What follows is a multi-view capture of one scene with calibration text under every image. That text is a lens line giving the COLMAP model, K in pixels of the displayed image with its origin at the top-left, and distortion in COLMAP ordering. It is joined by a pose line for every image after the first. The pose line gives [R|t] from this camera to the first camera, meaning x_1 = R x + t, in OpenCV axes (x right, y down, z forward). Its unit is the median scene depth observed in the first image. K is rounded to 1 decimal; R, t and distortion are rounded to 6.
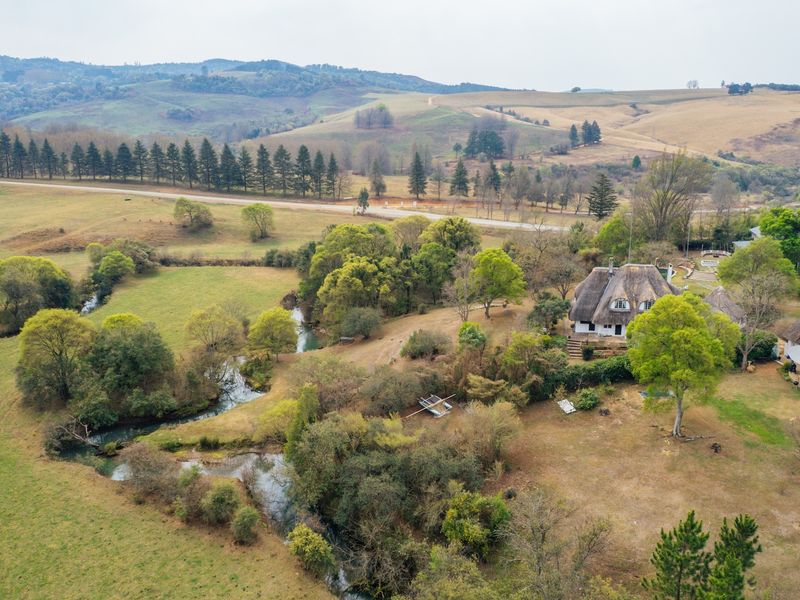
lens RADIAL K [[672.9, 0, 402.8], [0, 672.9, 300.5], [0, 0, 1]] dist [-0.044147, 0.001463]
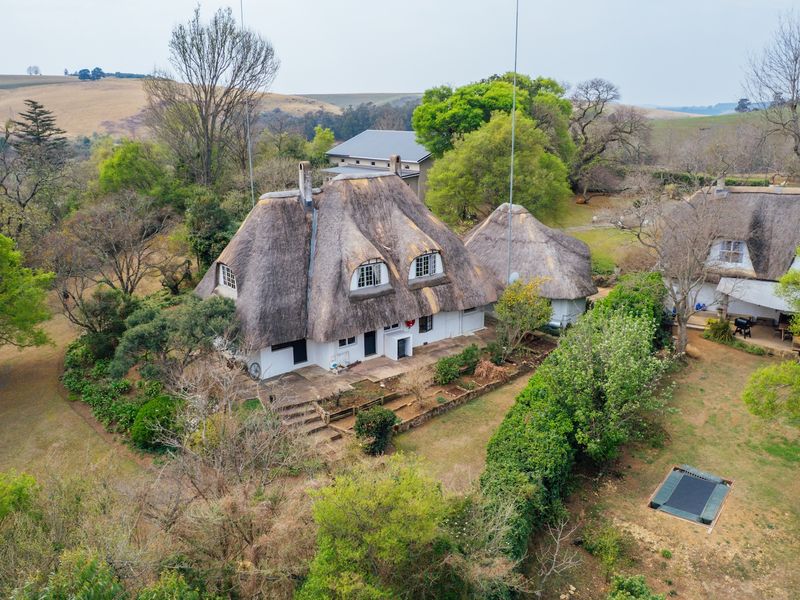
lens RADIAL K [[672.9, 0, 399.4], [0, 672.9, 296.2], [0, 0, 1]] dist [-0.044147, 0.001463]
pose [[0.620320, -0.186925, 0.761749, 0.043768], [0.196093, 0.977305, 0.080134, -0.009842], [-0.759441, 0.099665, 0.642897, 0.739473]]
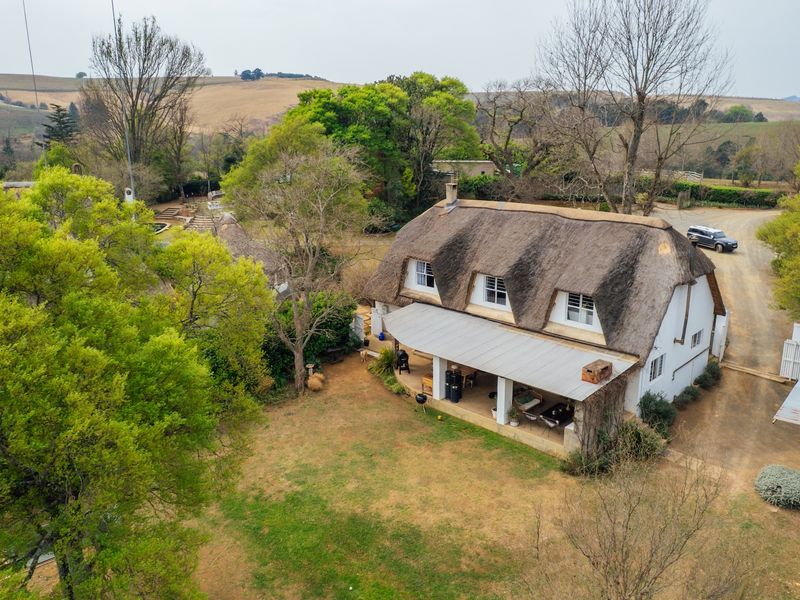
lens RADIAL K [[672.9, 0, 402.2], [0, 672.9, 301.0], [0, 0, 1]] dist [-0.044147, 0.001463]
pose [[0.790105, -0.152124, 0.593795, 0.280556], [0.153111, 0.986987, 0.049126, 0.034650], [-0.593541, 0.052101, 0.803115, 0.542610]]
